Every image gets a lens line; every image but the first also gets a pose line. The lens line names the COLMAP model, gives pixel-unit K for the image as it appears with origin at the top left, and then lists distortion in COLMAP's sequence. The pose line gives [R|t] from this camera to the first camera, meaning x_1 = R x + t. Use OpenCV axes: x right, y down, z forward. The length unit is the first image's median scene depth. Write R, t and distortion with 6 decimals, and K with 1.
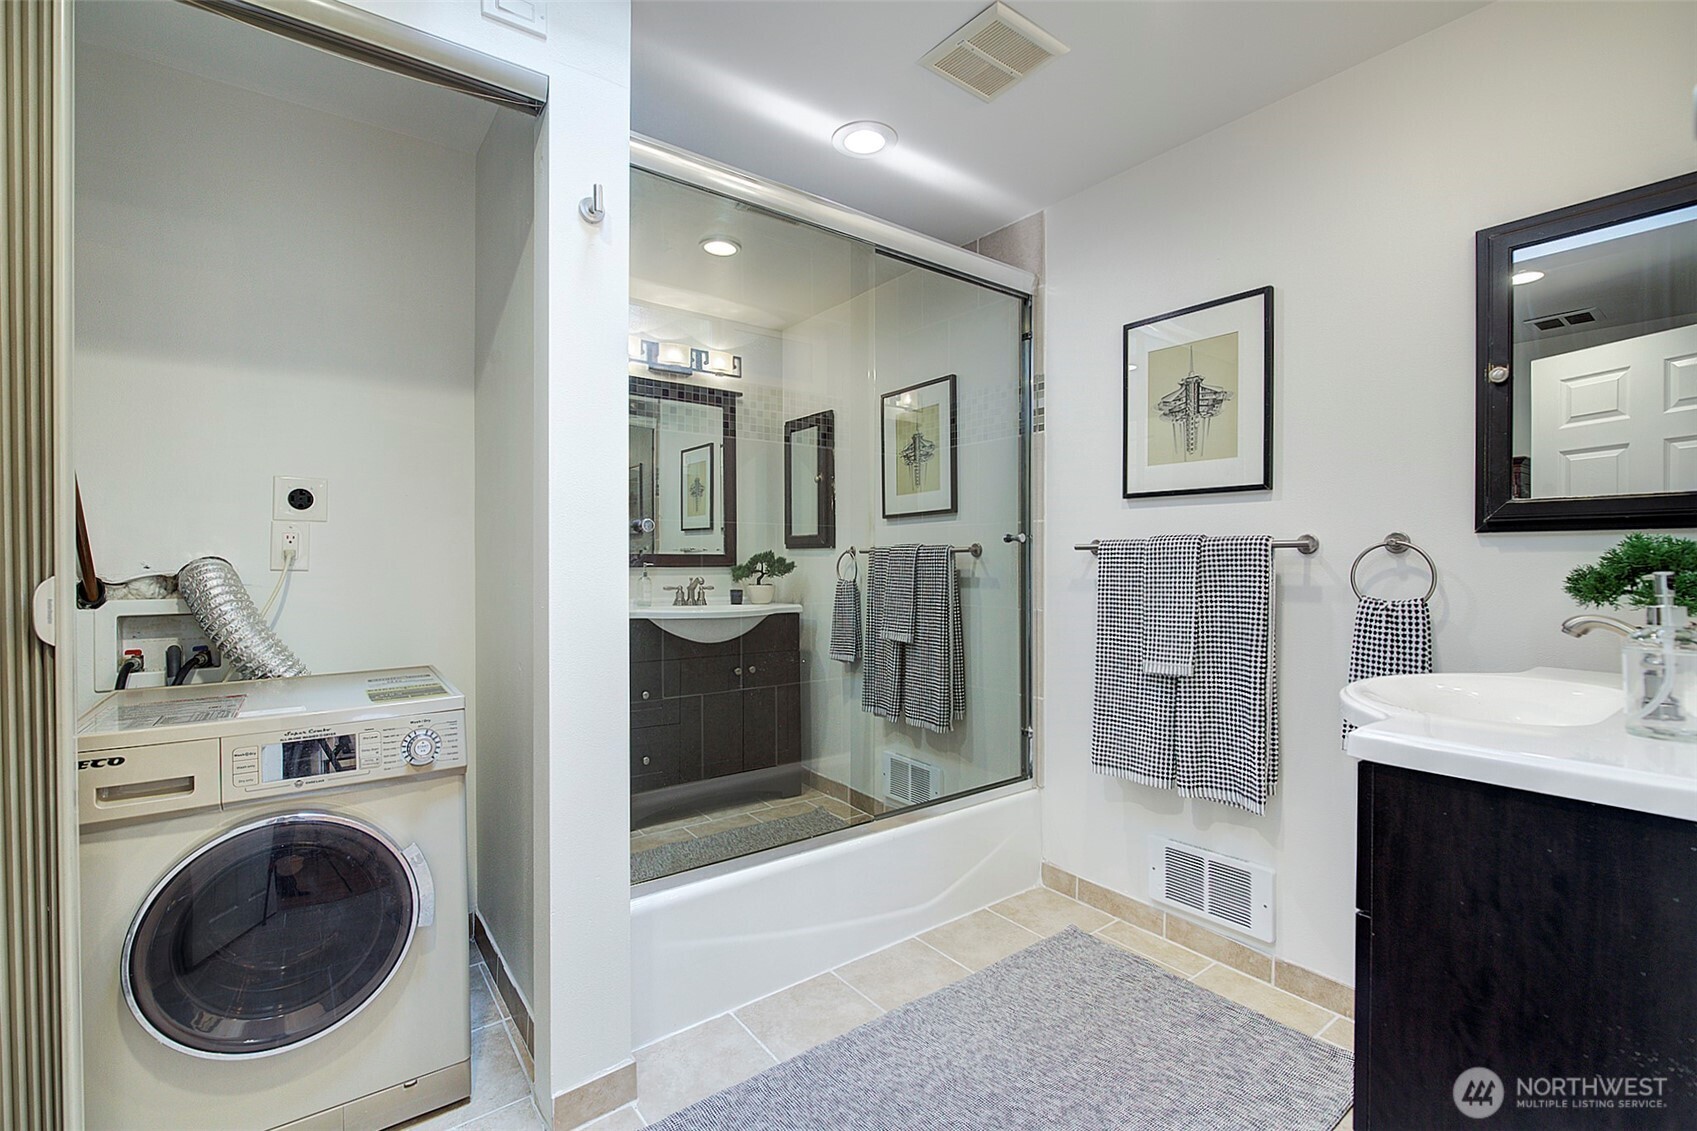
lens RADIAL K [[729.0, 0, 893.0], [0, 729.0, 556.2], [0, 0, 1]] dist [-0.014745, 0.002699]
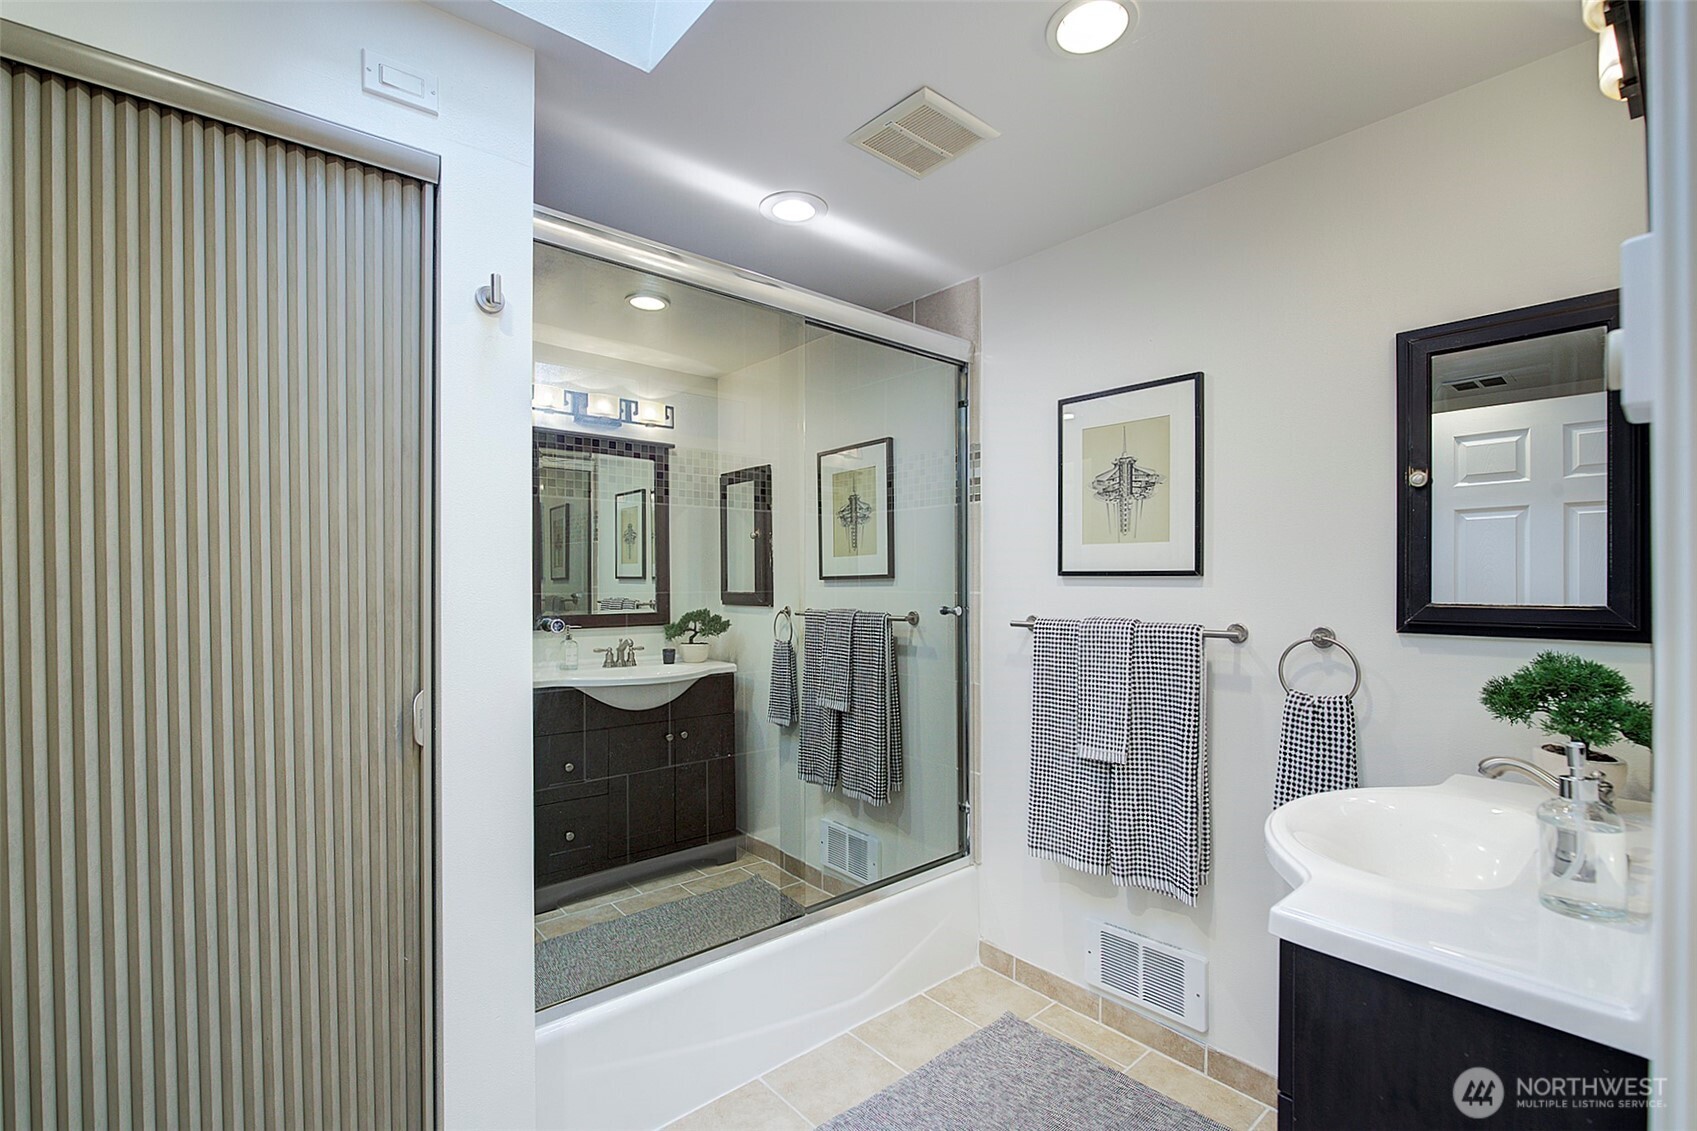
lens RADIAL K [[729.0, 0, 892.8], [0, 729.0, 568.1], [0, 0, 1]] dist [-0.014745, 0.002699]
pose [[0.997747, -0.002803, 0.067025, 0.027177], [0.003128, 0.999984, -0.004748, -0.092084], [-0.067011, 0.004947, 0.997740, 0.028654]]
